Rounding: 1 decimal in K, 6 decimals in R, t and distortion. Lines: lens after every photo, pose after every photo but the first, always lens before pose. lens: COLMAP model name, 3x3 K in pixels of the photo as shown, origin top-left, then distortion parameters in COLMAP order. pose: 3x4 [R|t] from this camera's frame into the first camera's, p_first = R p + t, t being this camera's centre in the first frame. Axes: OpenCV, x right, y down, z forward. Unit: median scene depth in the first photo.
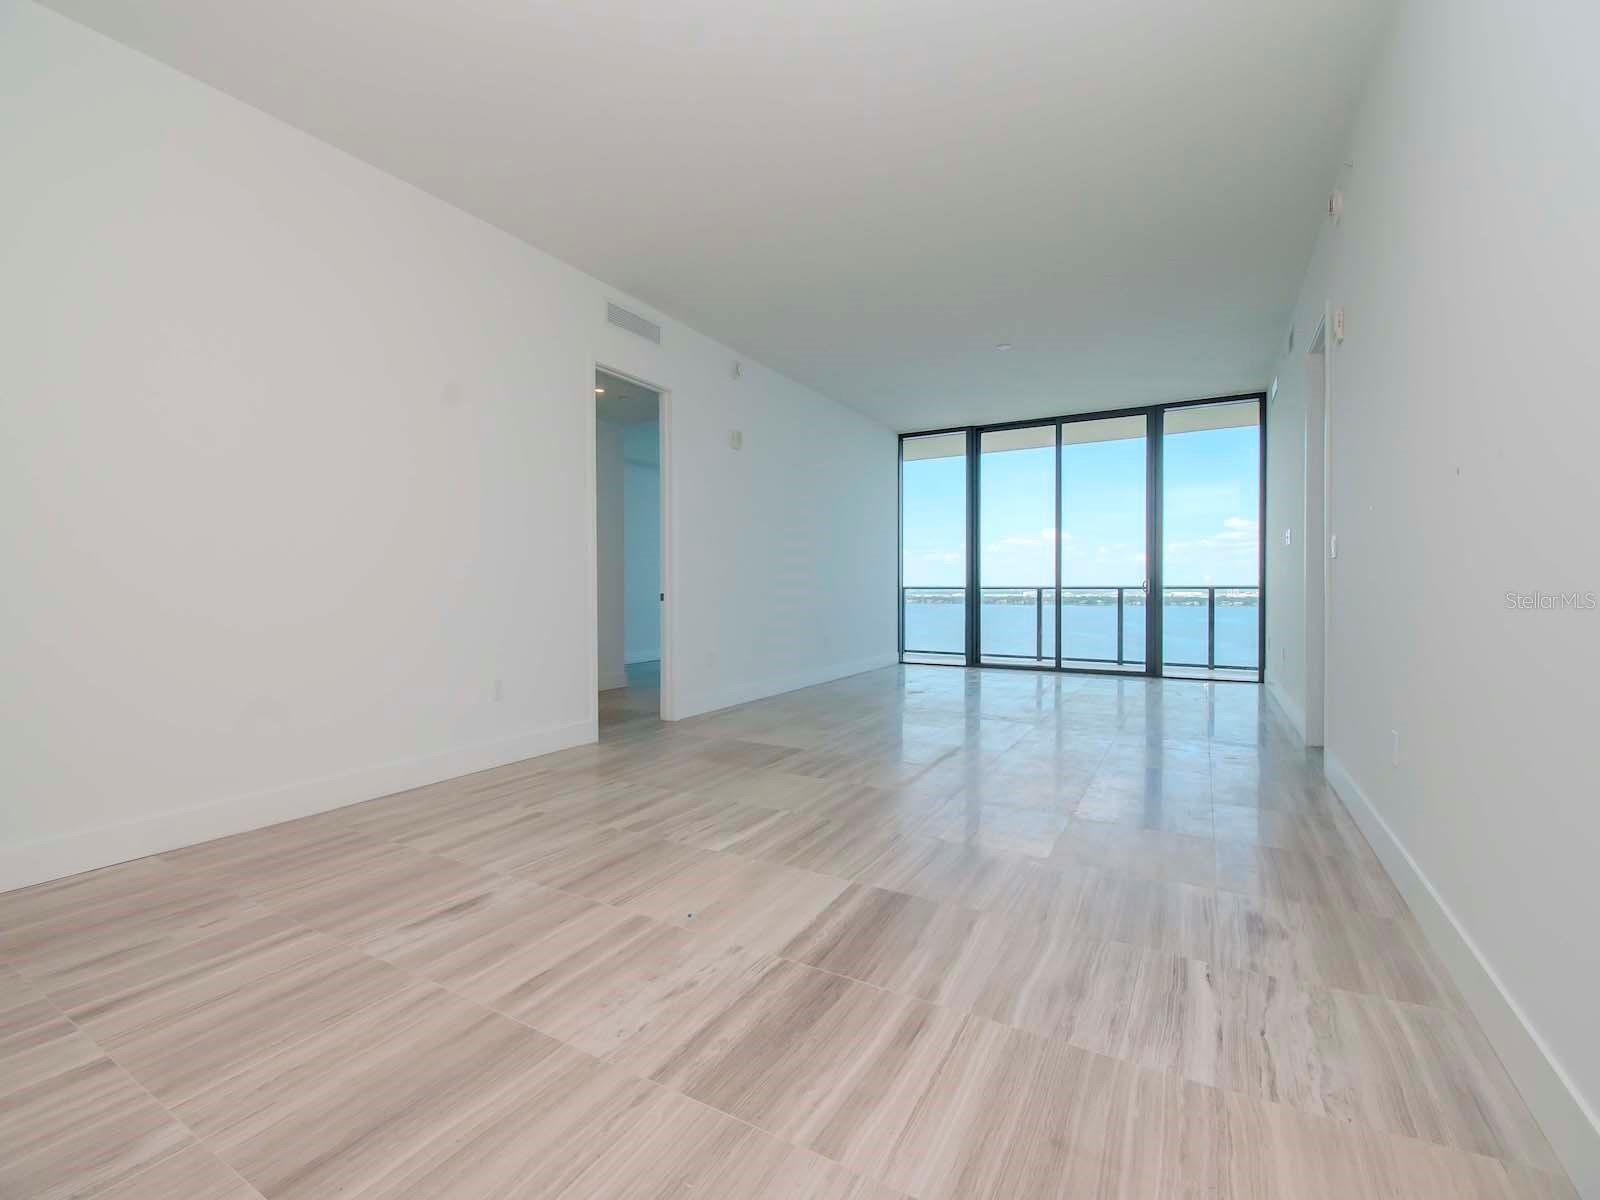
lens RADIAL K [[696.3, 0, 825.8], [0, 696.3, 588.9], [0, 0, 1]] dist [0.008168, -0.011185]
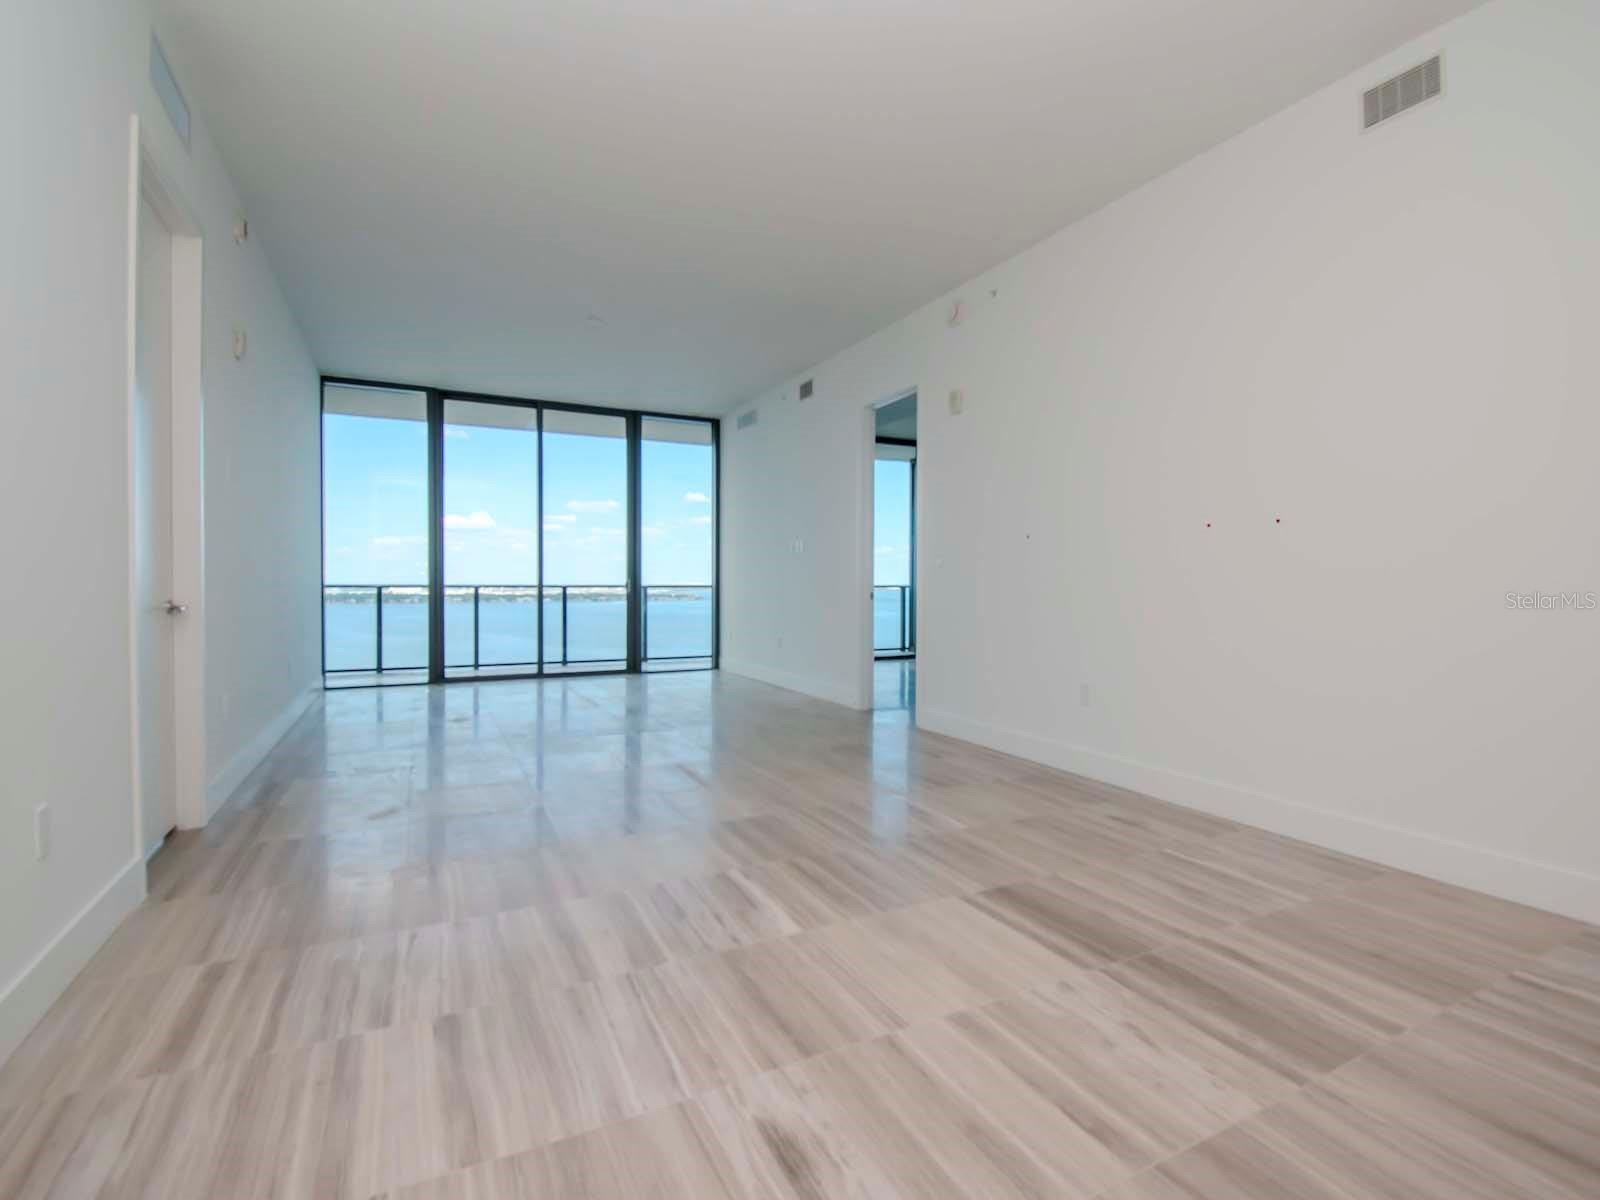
lens RADIAL K [[733.0, 0, 783.1], [0, 733.0, 596.6], [0, 0, 1]] dist [0.006211, -0.011108]
pose [[0.577723, -0.011255, 0.816155, -0.892027], [-0.002338, 0.999878, 0.015444, -0.014199], [-0.816229, -0.010830, 0.577626, 0.582832]]
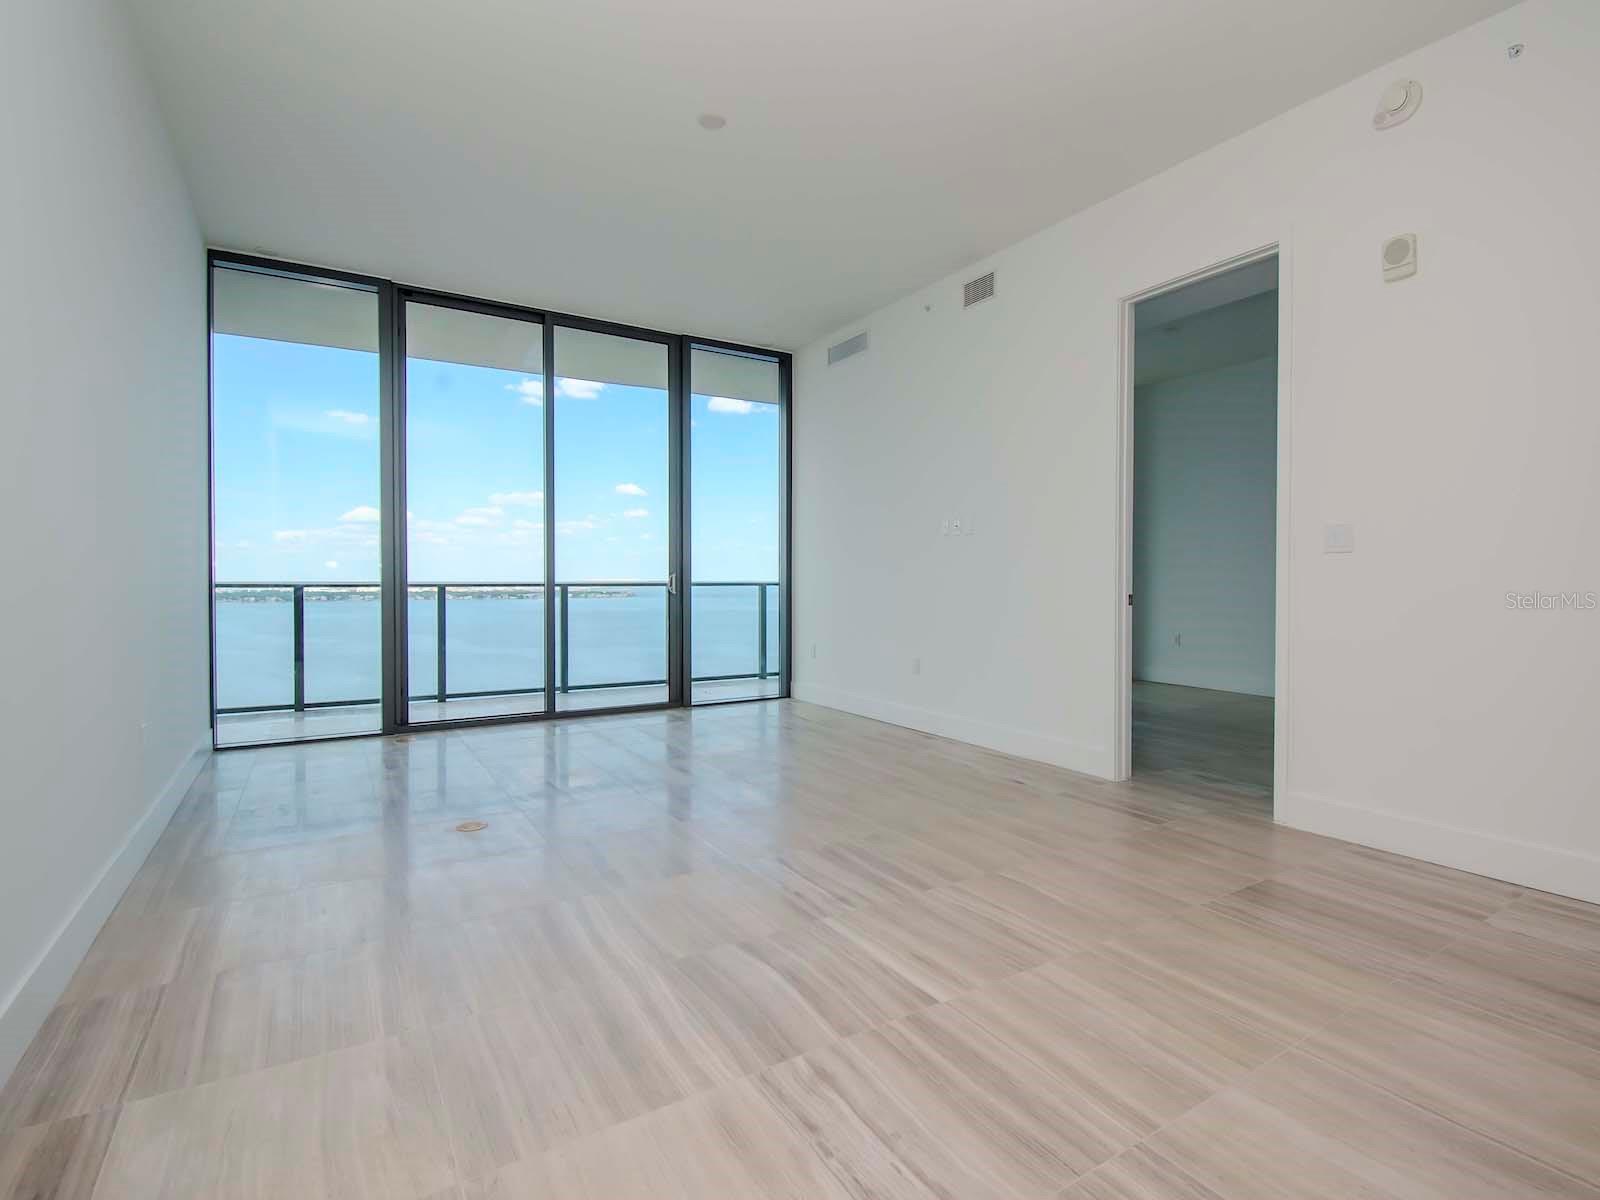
lens RADIAL K [[733.0, 0, 774.1], [0, 733.0, 593.5], [0, 0, 1]] dist [0.006211, -0.011108]
pose [[0.505822, -0.009060, 0.862590, -0.445324], [-0.003063, 0.999920, 0.012298, -0.008910], [-0.862633, -0.008863, 0.505753, 1.596484]]
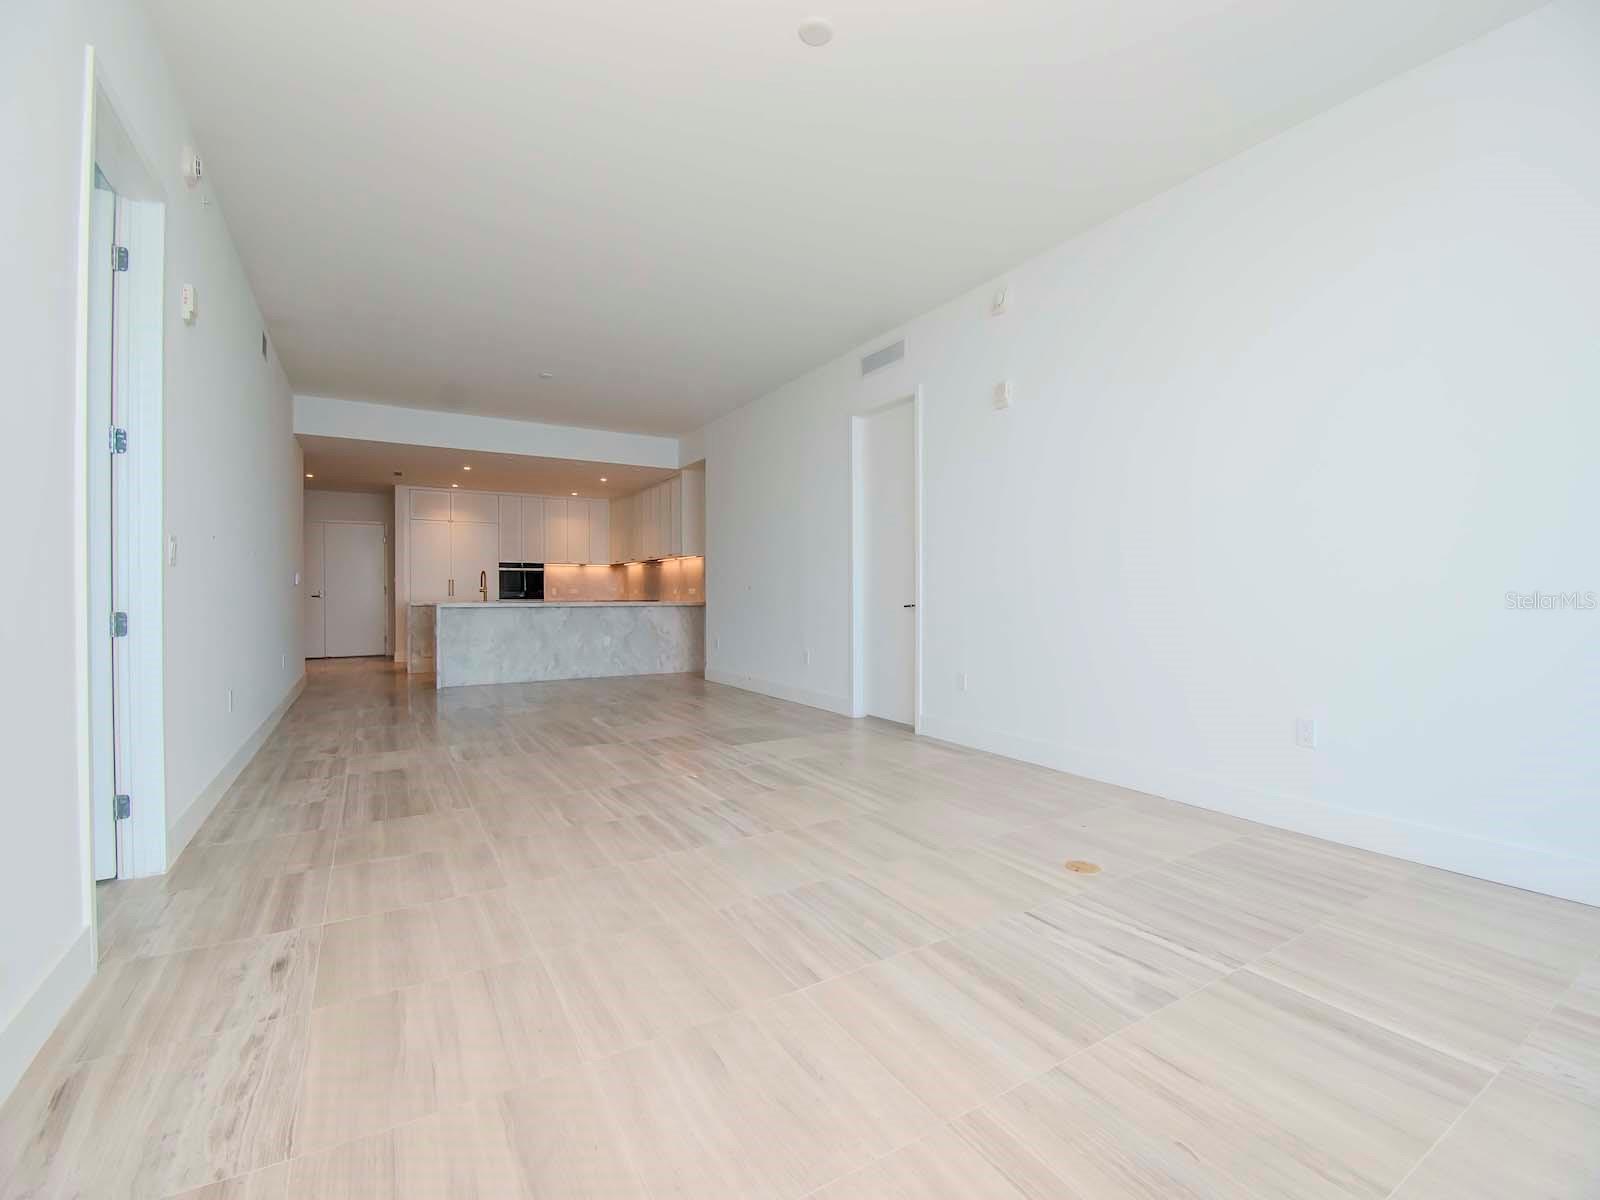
lens RADIAL K [[696.3, 0, 768.3], [0, 696.3, 588.7], [0, 0, 1]] dist [0.008168, -0.011185]
pose [[-0.535965, 0.002630, -0.844236, 1.460889], [0.007506, 0.999970, -0.001650, -0.016506], [0.844207, -0.007221, -0.535968, 2.804574]]
